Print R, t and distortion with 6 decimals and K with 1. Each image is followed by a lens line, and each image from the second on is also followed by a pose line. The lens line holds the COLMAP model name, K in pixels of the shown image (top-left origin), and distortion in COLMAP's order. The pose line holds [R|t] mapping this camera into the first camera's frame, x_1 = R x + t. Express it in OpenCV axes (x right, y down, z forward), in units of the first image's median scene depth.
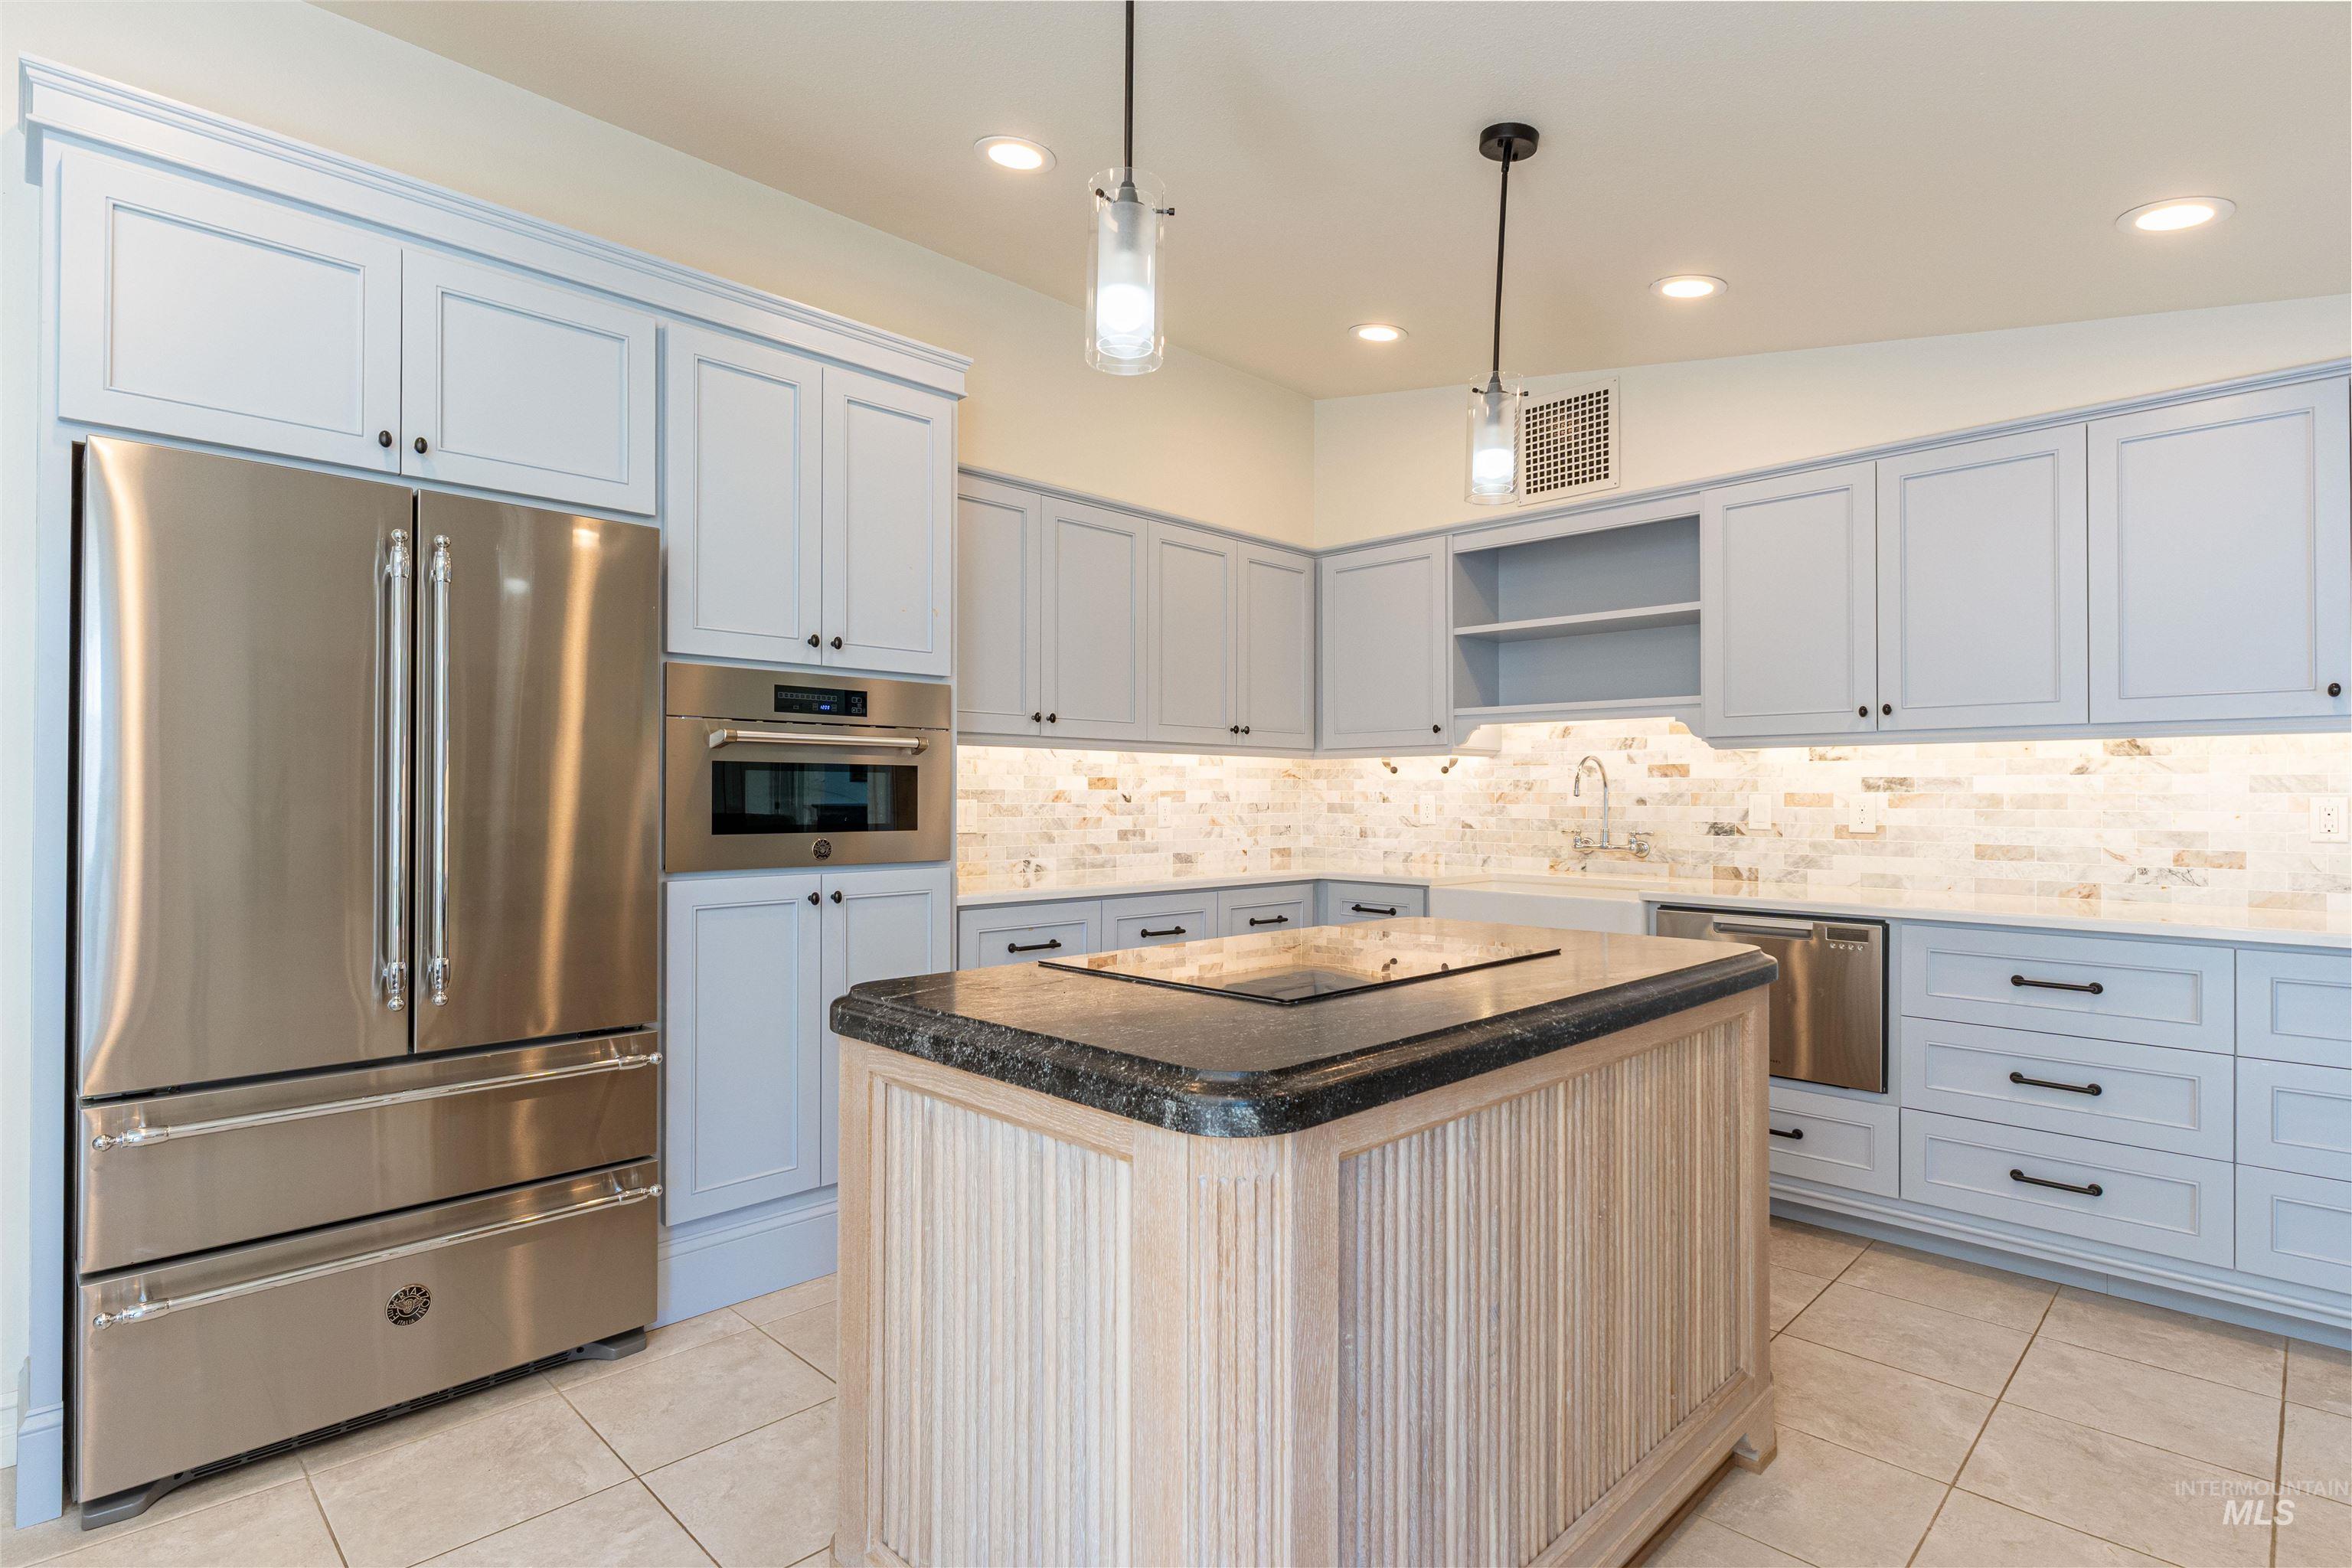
lens RADIAL K [[1170.3, 0, 1170.5], [0, 1170.3, 783.6], [0, 0, 1]] dist [0.003804, 0.000461]
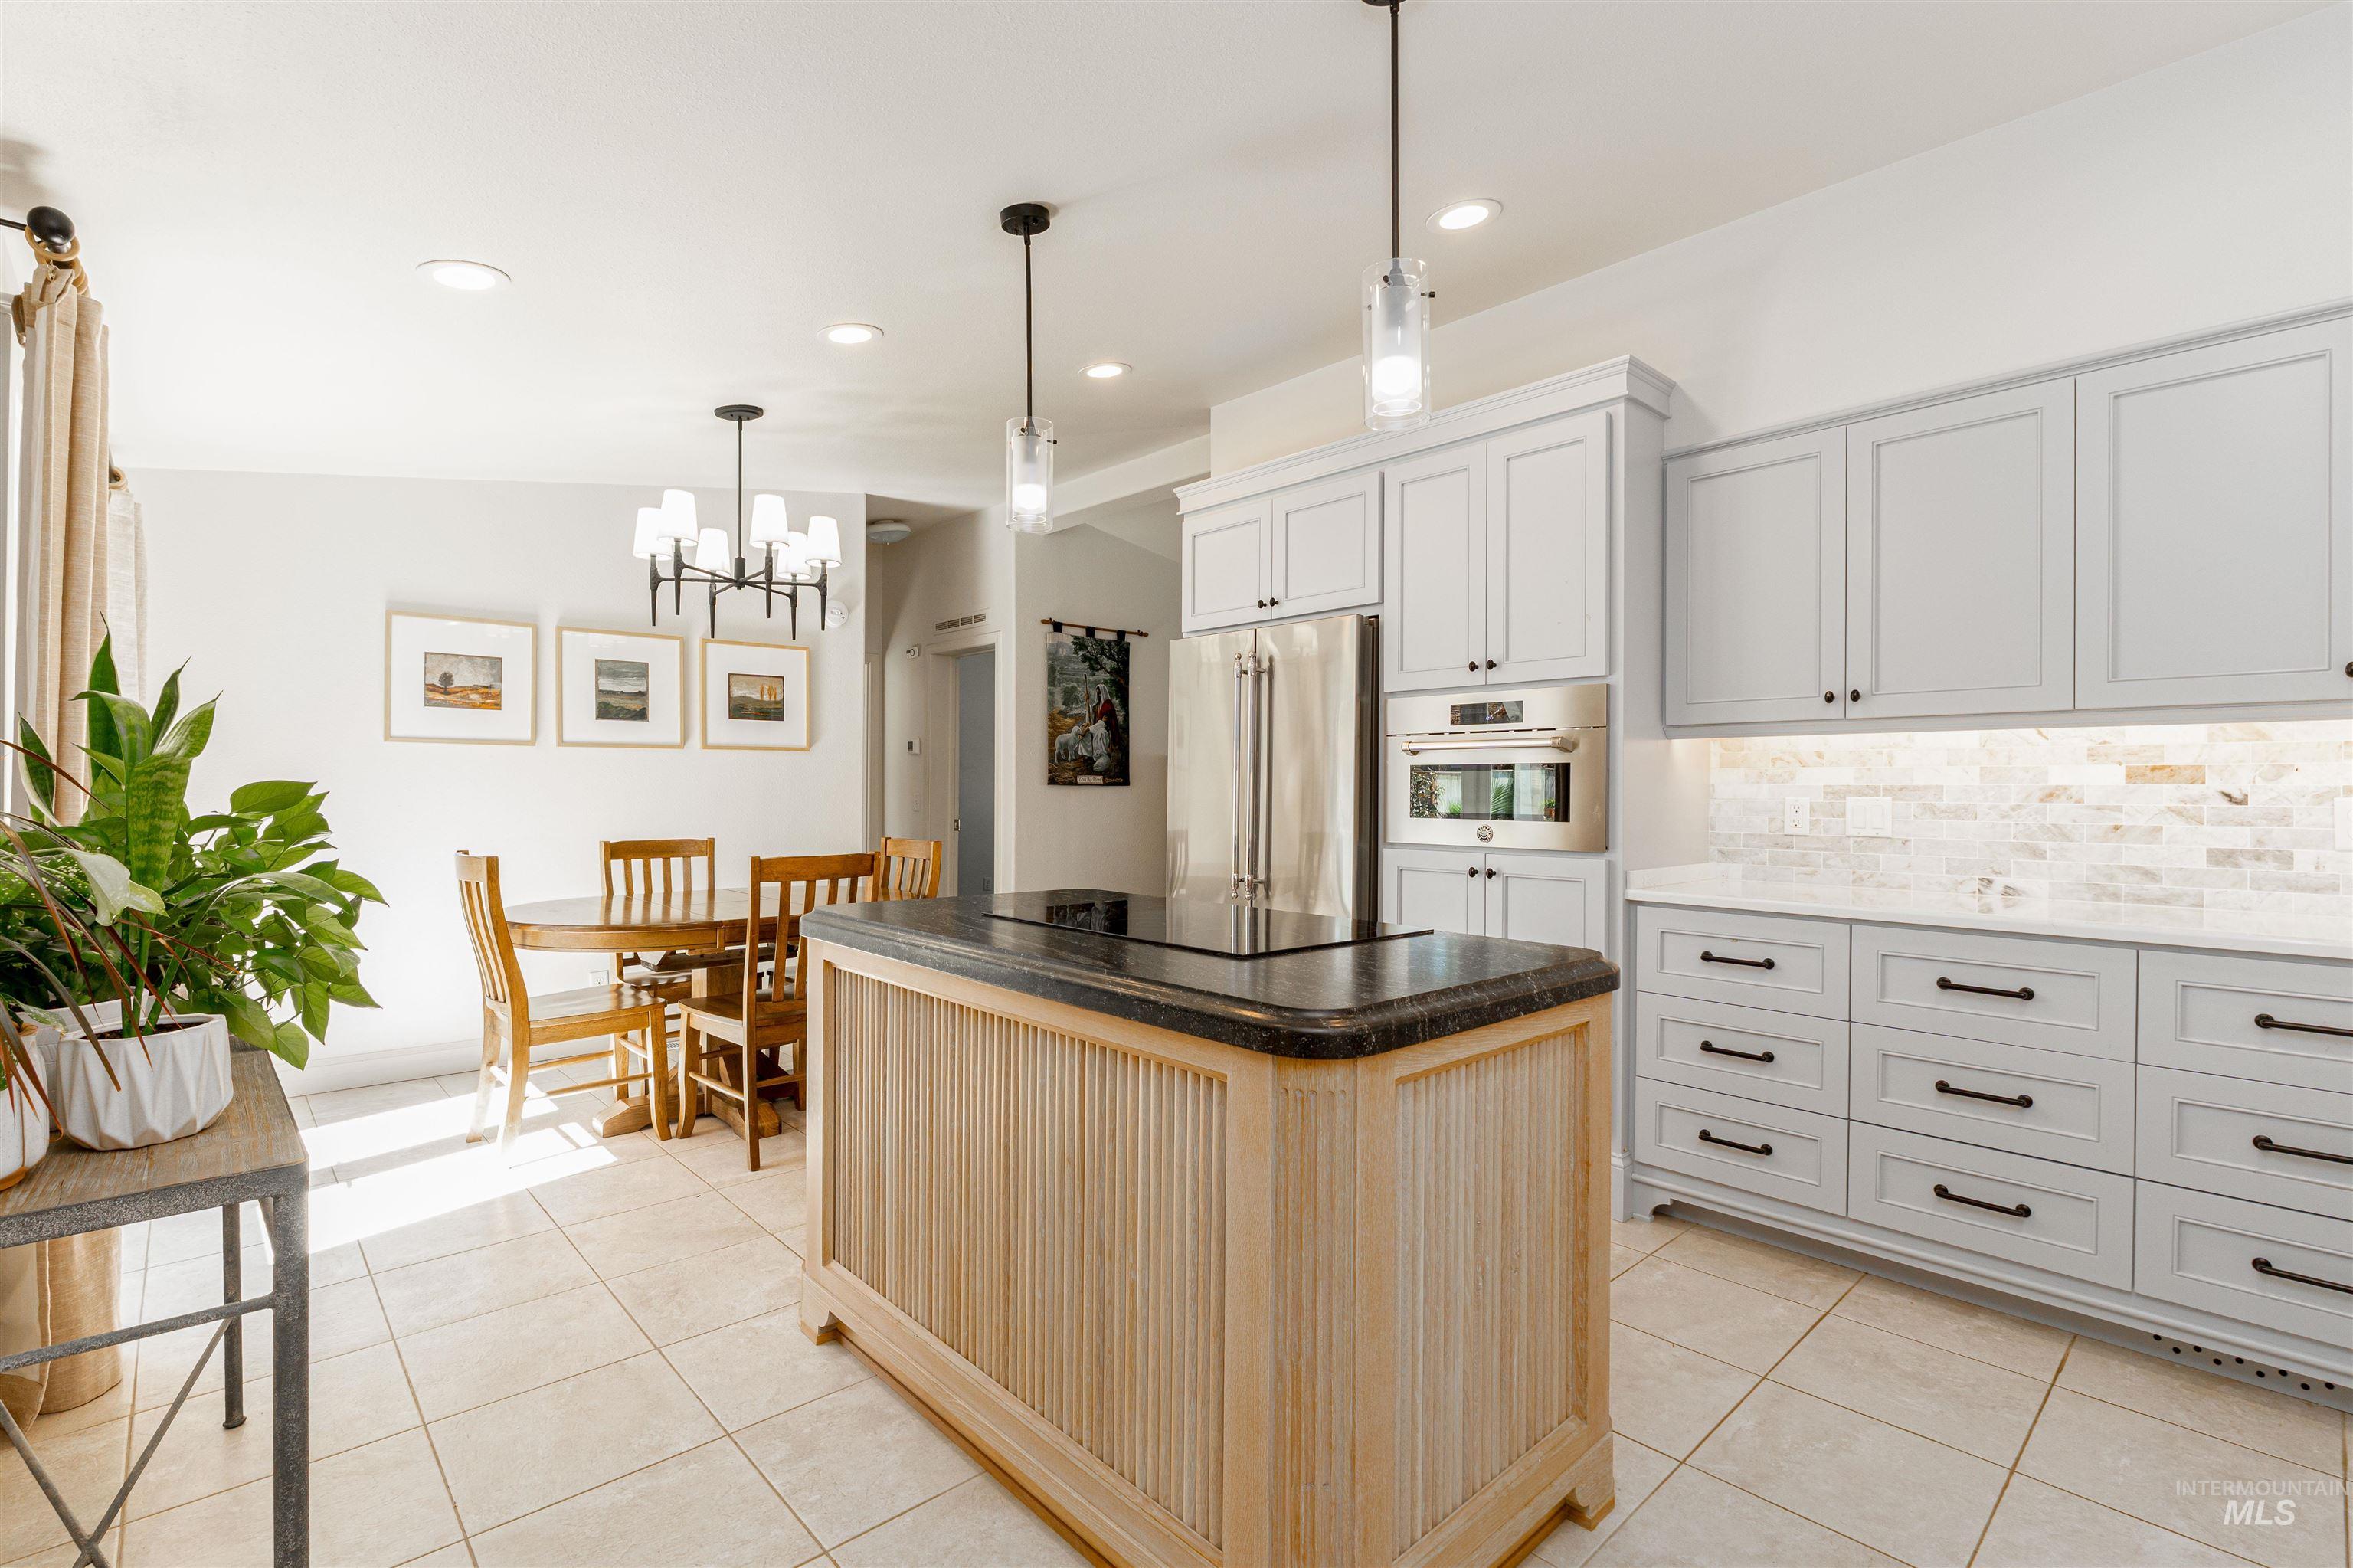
lens RADIAL K [[1070.1, 0, 1178.3], [0, 1070.1, 791.7], [0, 0, 1]] dist [-0.006654, -0.000772]
pose [[-0.040795, -0.002574, -0.999164, 0.611232], [0.002683, 0.999993, -0.002686, 0.010280], [0.999164, -0.002790, -0.040788, 0.524425]]
